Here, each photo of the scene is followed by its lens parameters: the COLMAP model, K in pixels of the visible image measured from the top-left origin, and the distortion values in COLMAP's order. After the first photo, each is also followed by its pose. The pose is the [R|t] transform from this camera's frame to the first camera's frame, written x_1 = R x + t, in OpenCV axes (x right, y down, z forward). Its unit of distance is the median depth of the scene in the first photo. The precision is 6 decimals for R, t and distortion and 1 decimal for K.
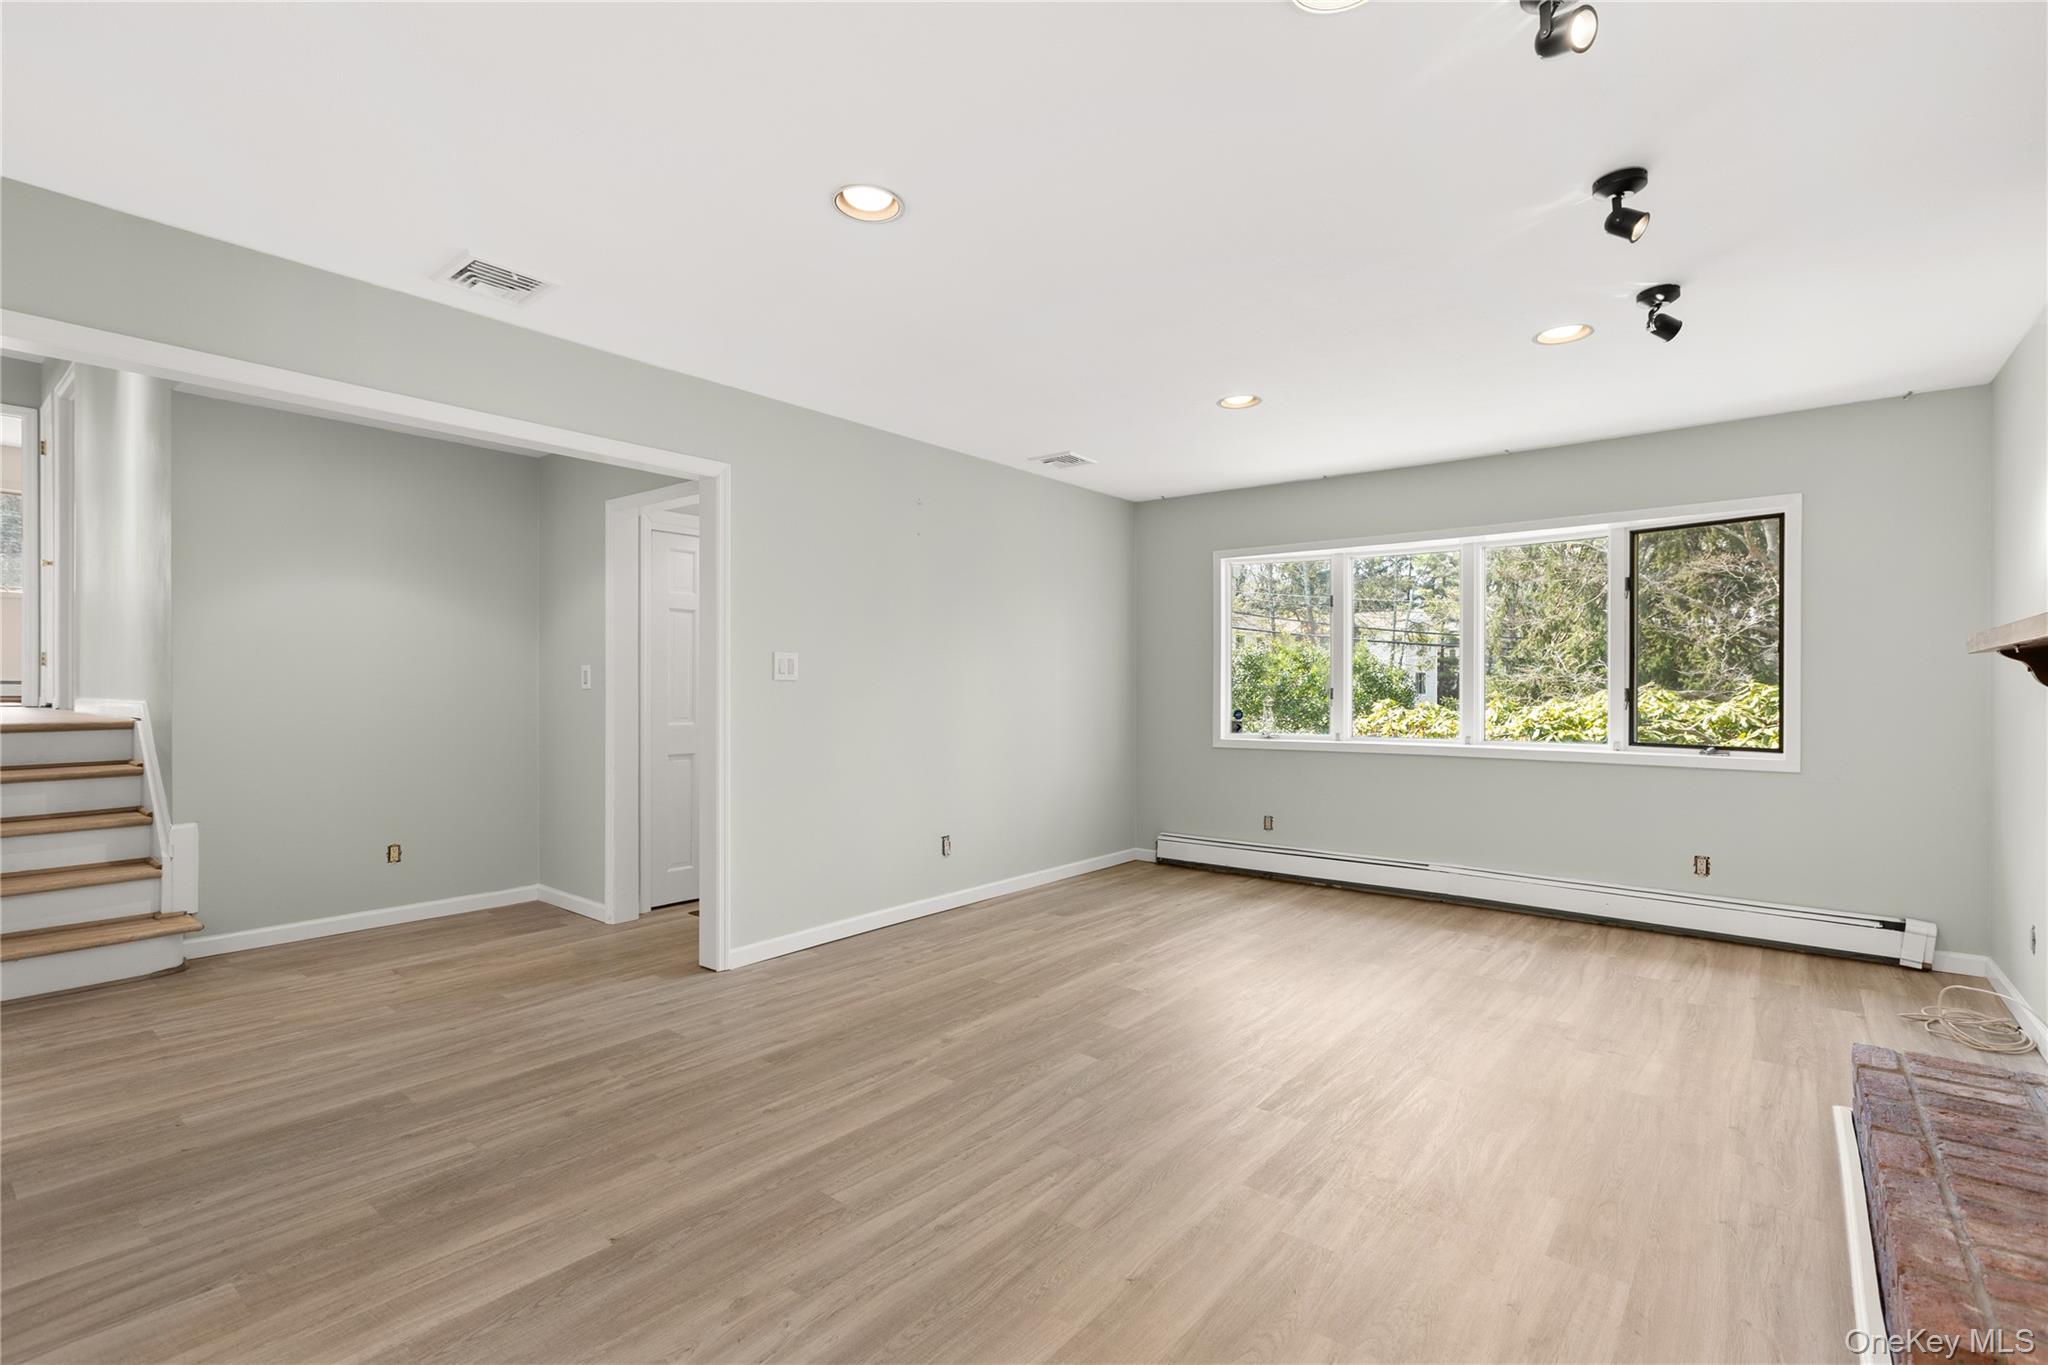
lens RADIAL K [[942.9, 0, 1024.0], [0, 942.9, 682.5], [0, 0, 1]] dist [0.002575, -0.000523]
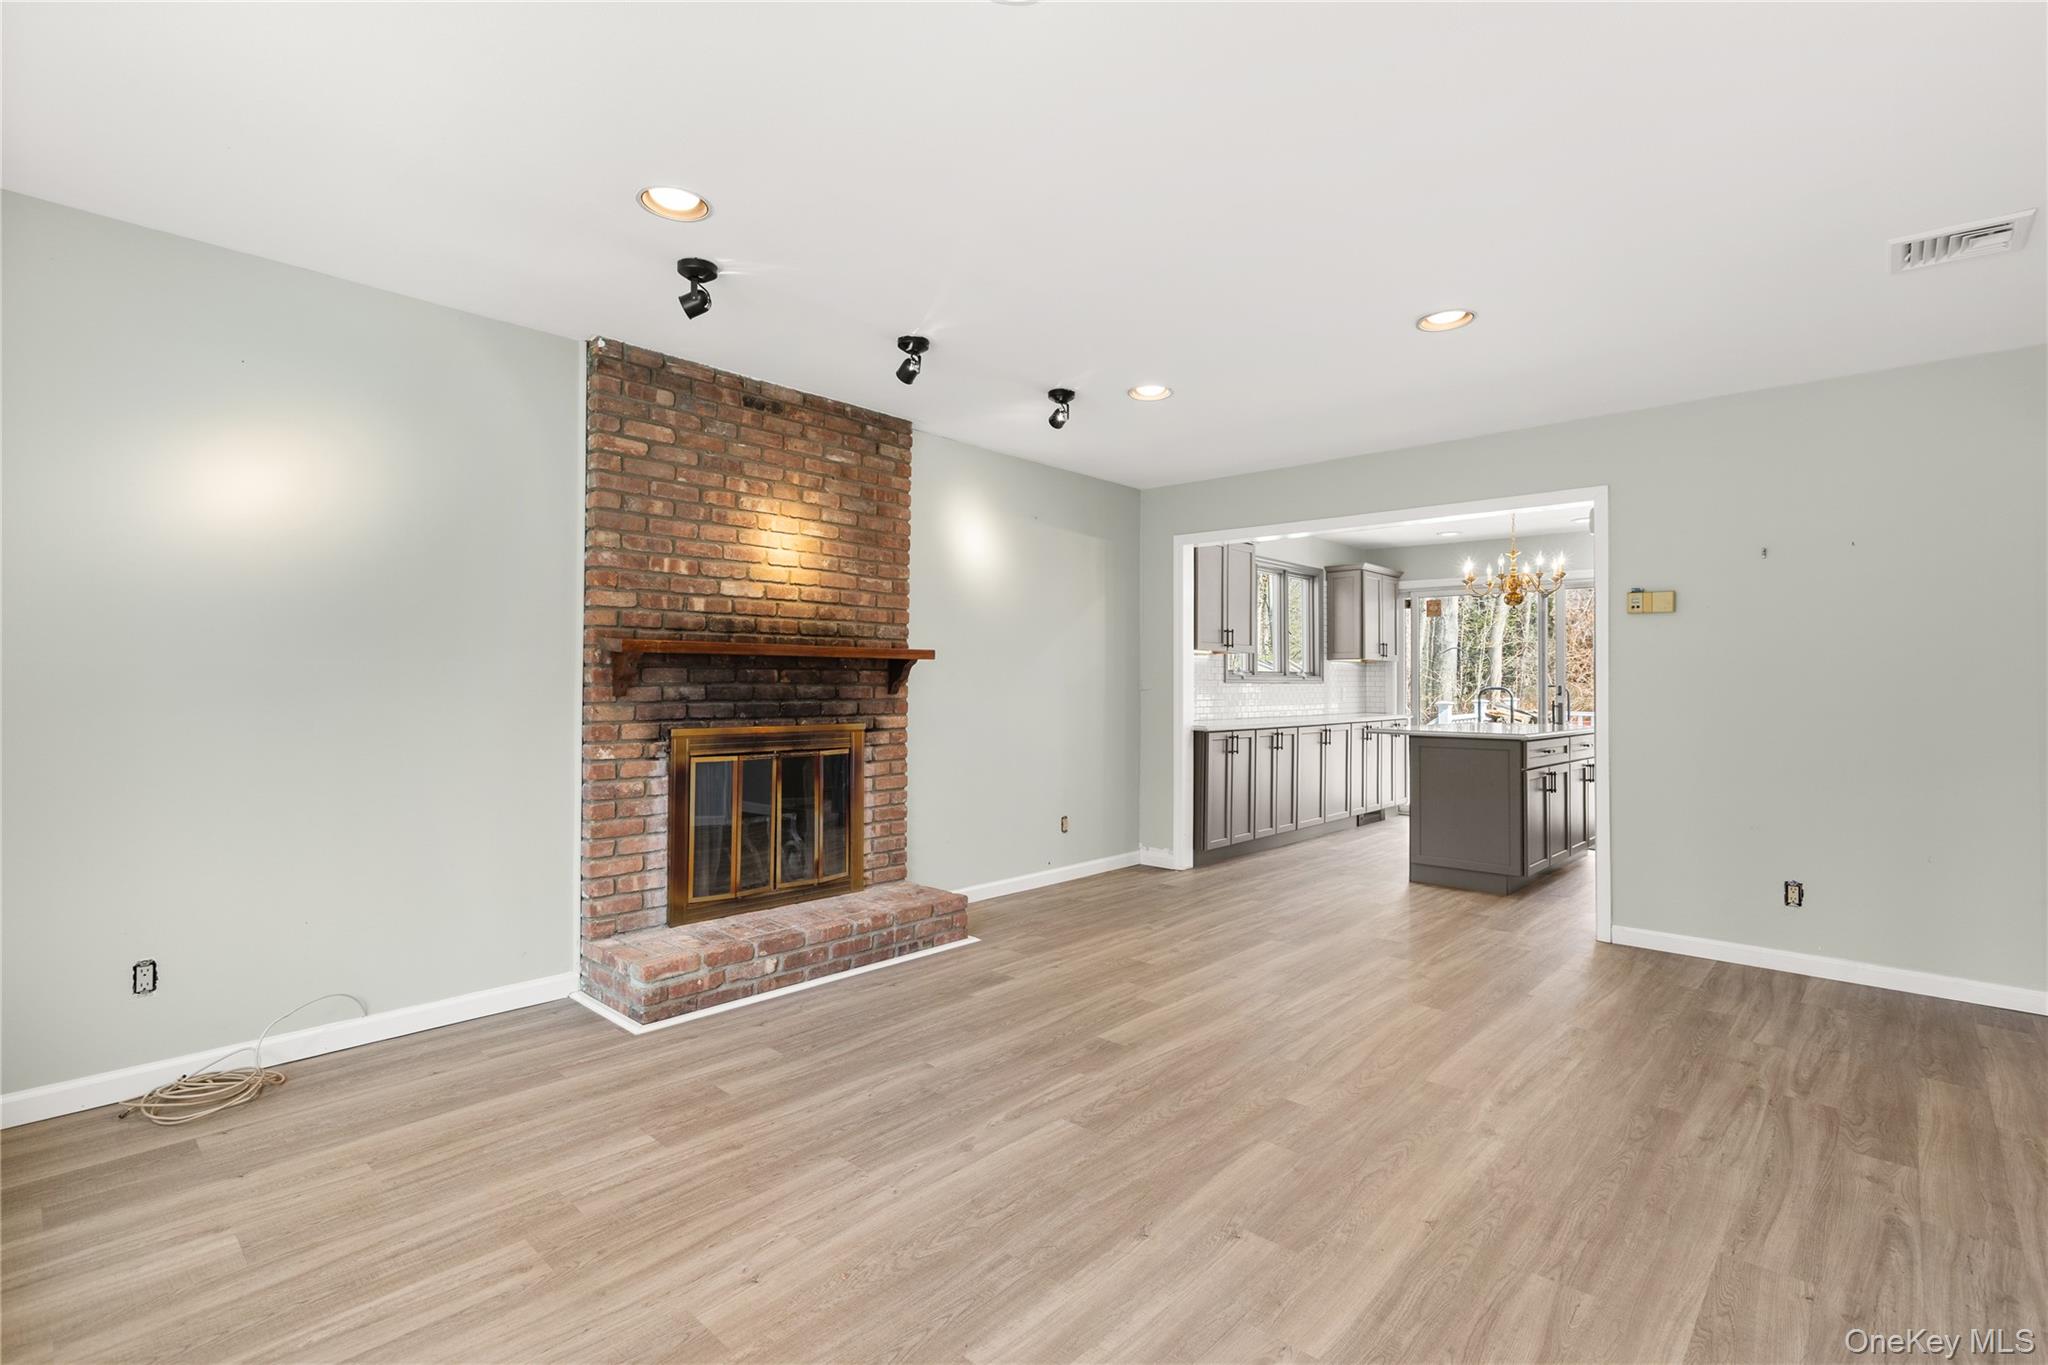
lens RADIAL K [[942.9, 0, 1024.0], [0, 942.9, 682.5], [0, 0, 1]] dist [0.002575, -0.000523]
pose [[-0.997425, -0.009357, 0.071100, 0.282100], [-0.009713, 0.999942, -0.004660, 0.012898], [-0.071052, -0.005338, -0.997458, 2.021318]]
